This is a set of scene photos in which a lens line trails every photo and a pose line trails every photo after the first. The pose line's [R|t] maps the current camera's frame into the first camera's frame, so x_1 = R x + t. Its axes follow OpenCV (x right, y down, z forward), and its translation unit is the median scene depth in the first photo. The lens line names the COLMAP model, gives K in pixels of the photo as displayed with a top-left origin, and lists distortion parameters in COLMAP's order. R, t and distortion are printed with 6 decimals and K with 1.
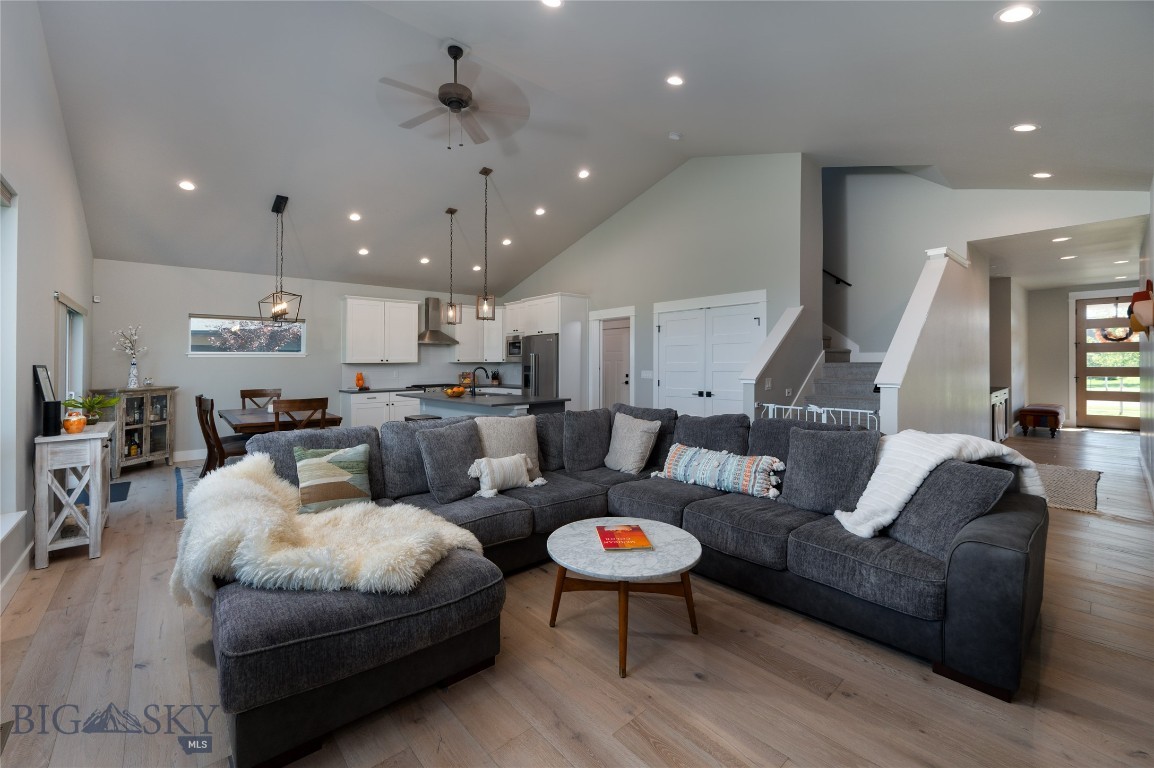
lens RADIAL K [[494.0, 0, 566.9], [0, 494.0, 359.3], [0, 0, 1]] dist [-0.001576, -0.000181]
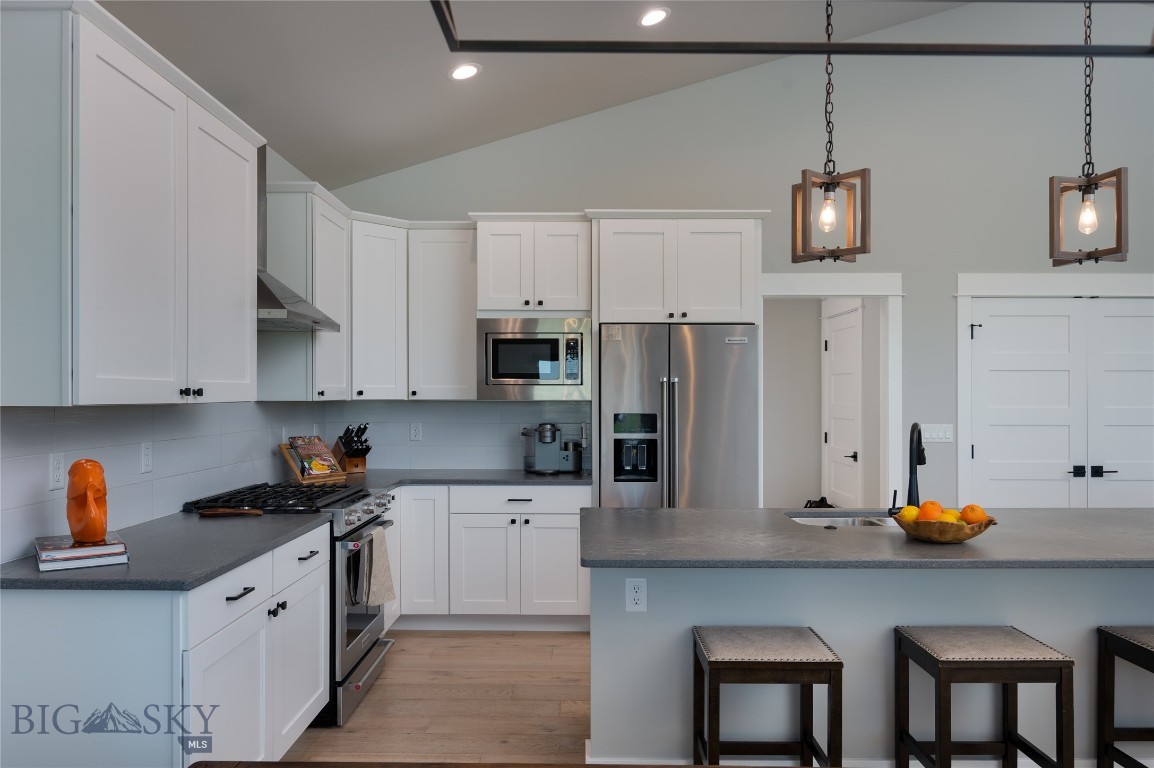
lens RADIAL K [[825.9, 0, 580.4], [0, 825.9, 385.7], [0, 0, 1]] dist [-0.040354, -0.004335]
pose [[0.647874, 0.017436, 0.761548, -0.529794], [-0.013610, 0.999843, -0.011313, 0.000886], [-0.761626, -0.003035, 0.648010, 0.681099]]
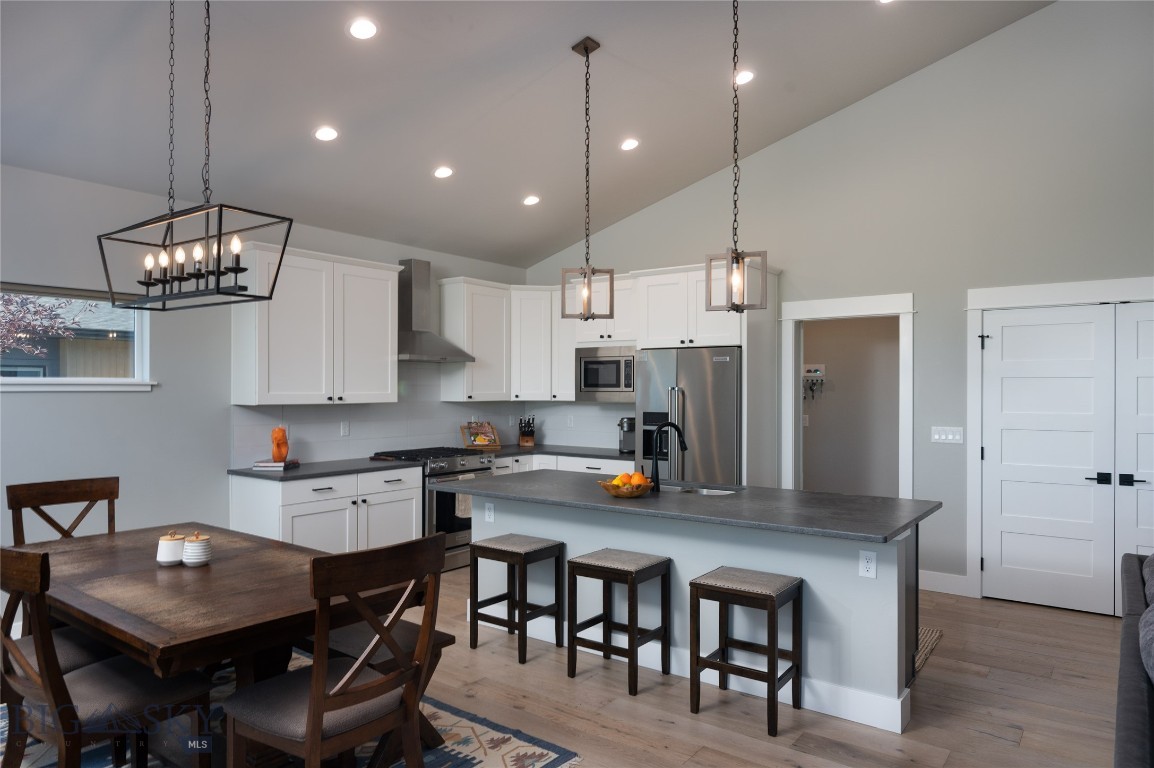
lens RADIAL K [[752.0, 0, 573.9], [0, 752.0, 391.8], [0, 0, 1]] dist [-0.029813, -0.000379]
pose [[0.973379, 0.008677, 0.229037, -0.324289], [-0.011625, 0.999866, 0.011526, -0.014117], [-0.228907, -0.013882, 0.973349, 0.326116]]
